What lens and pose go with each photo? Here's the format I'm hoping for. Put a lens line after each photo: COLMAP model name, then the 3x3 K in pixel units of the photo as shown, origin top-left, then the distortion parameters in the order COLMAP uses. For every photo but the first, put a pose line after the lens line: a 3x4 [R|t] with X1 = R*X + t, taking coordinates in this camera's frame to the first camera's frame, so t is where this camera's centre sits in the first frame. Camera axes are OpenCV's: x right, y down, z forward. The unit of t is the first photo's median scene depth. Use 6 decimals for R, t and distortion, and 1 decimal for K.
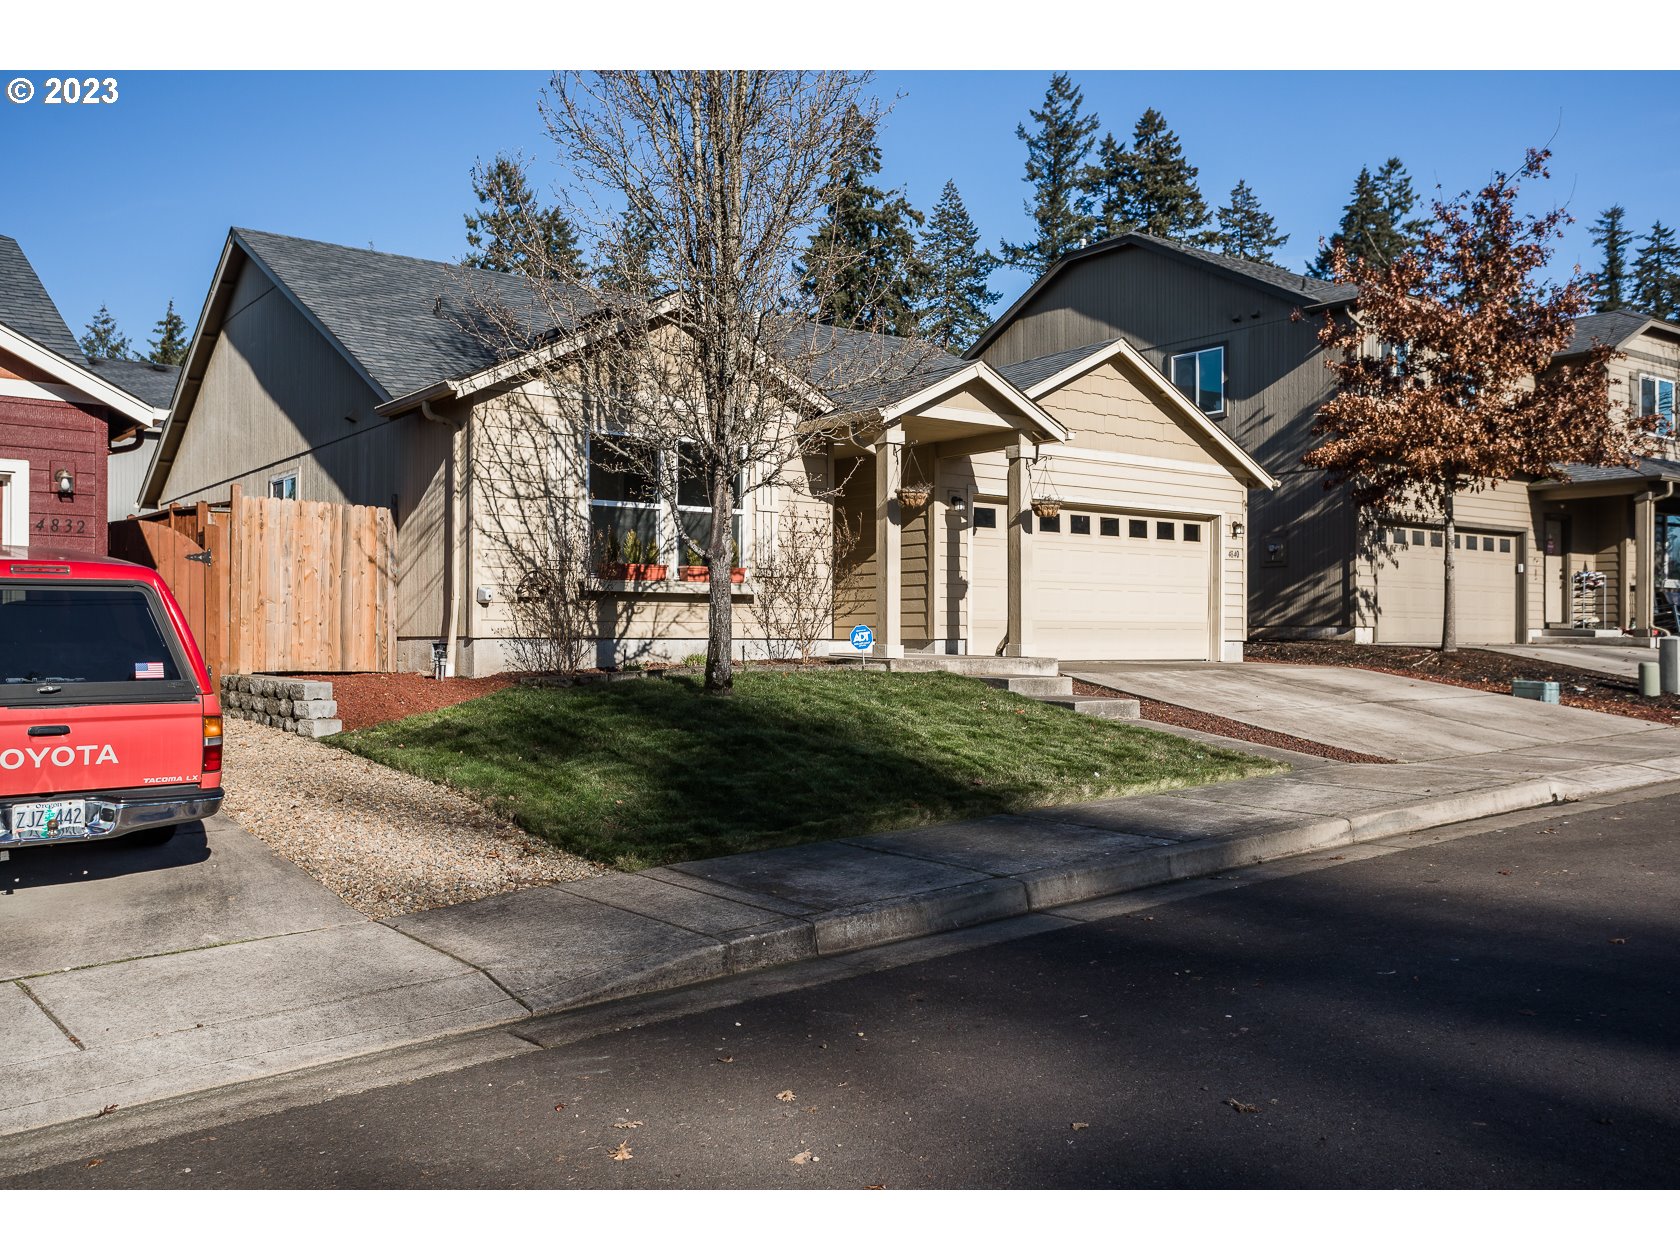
lens RADIAL K [[1413.4, 0, 840.0], [0, 1413.4, 630.0], [0, 0, 1]] dist [0.001686, -0.000748]
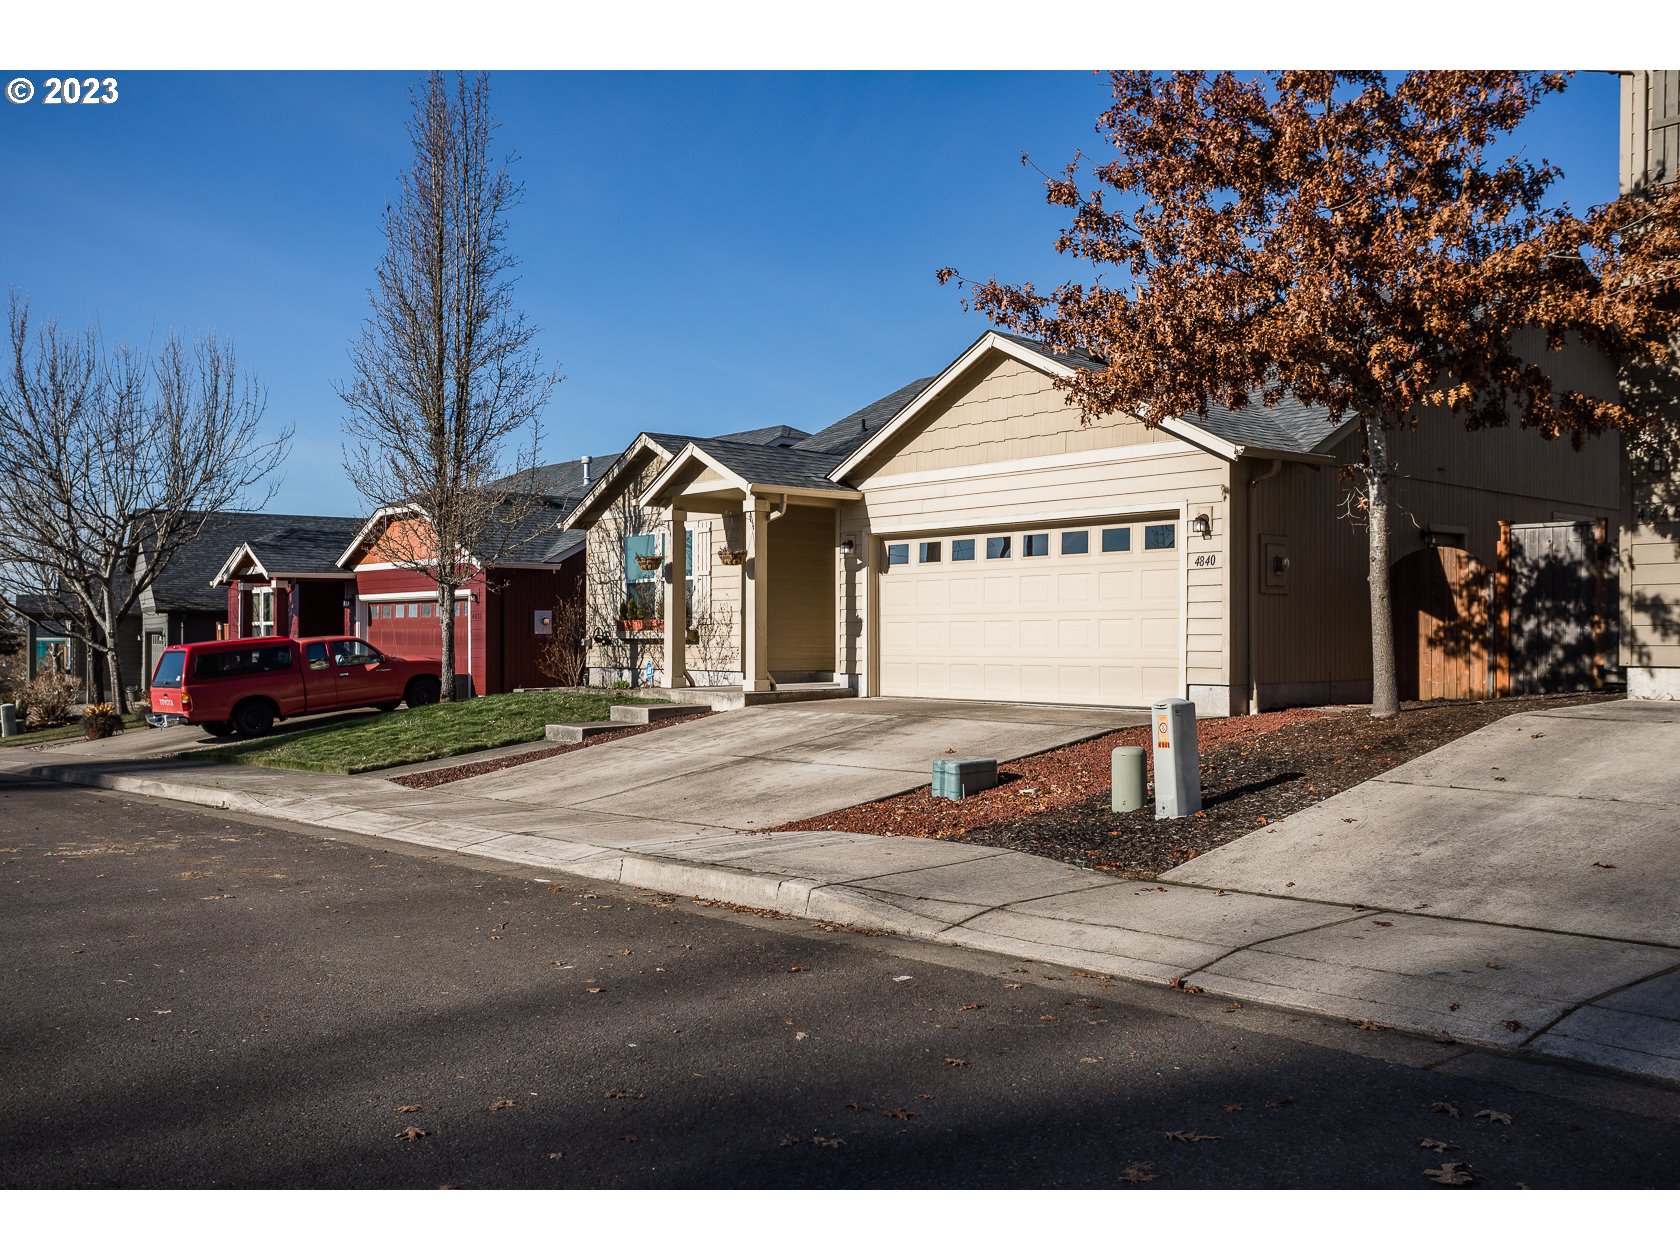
lens RADIAL K [[1413.4, 0, 840.0], [0, 1413.4, 630.0], [0, 0, 1]] dist [0.001686, -0.000748]
pose [[0.069703, -0.008722, -0.997530, 1.335286], [0.007279, 0.999940, -0.008234, -0.021169], [0.997541, -0.006687, 0.069762, 1.071753]]
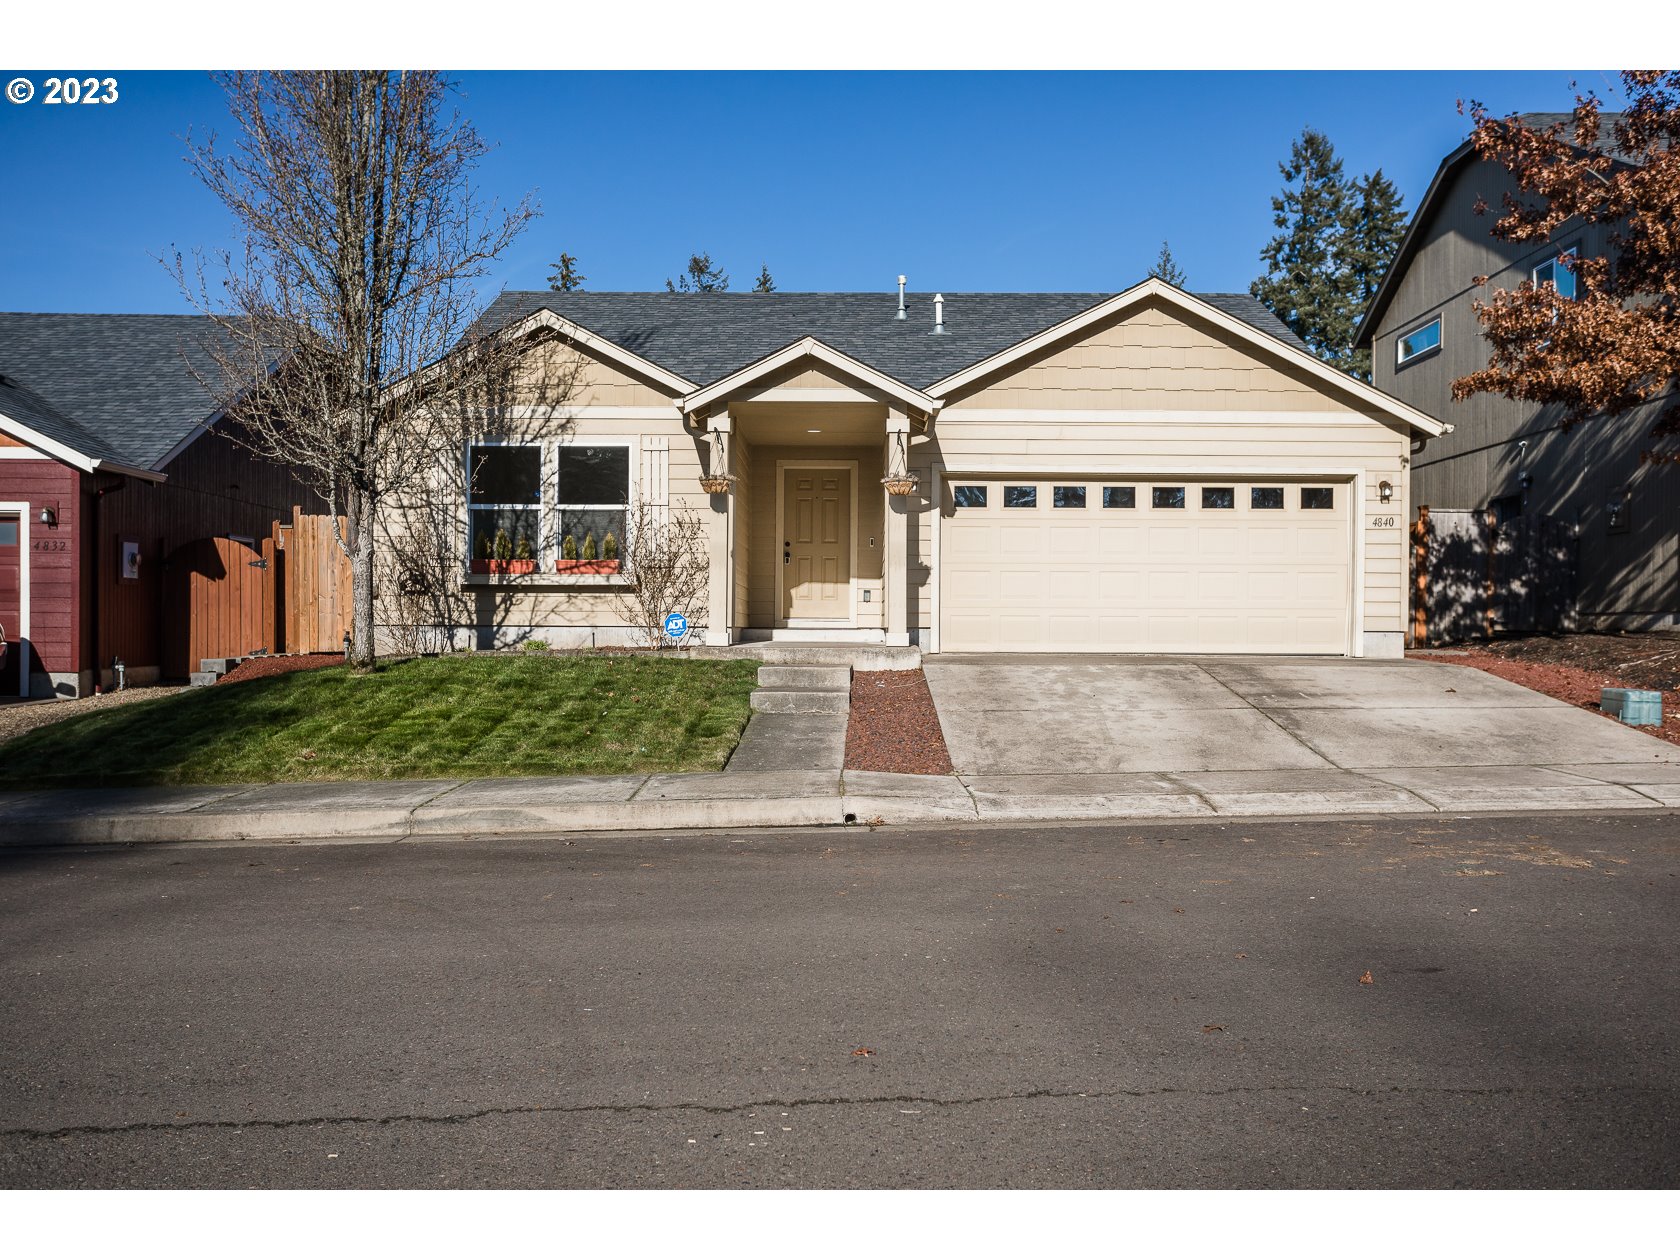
lens RADIAL K [[1438.7, 0, 840.0], [0, 1438.7, 630.0], [0, 0, 1]] dist [0.001263, 0.003636]
pose [[0.798166, 0.000687, -0.602438, 0.723676], [0.001048, 0.999996, 0.002530, 0.005778], [0.602437, -0.002651, 0.798162, 0.242387]]
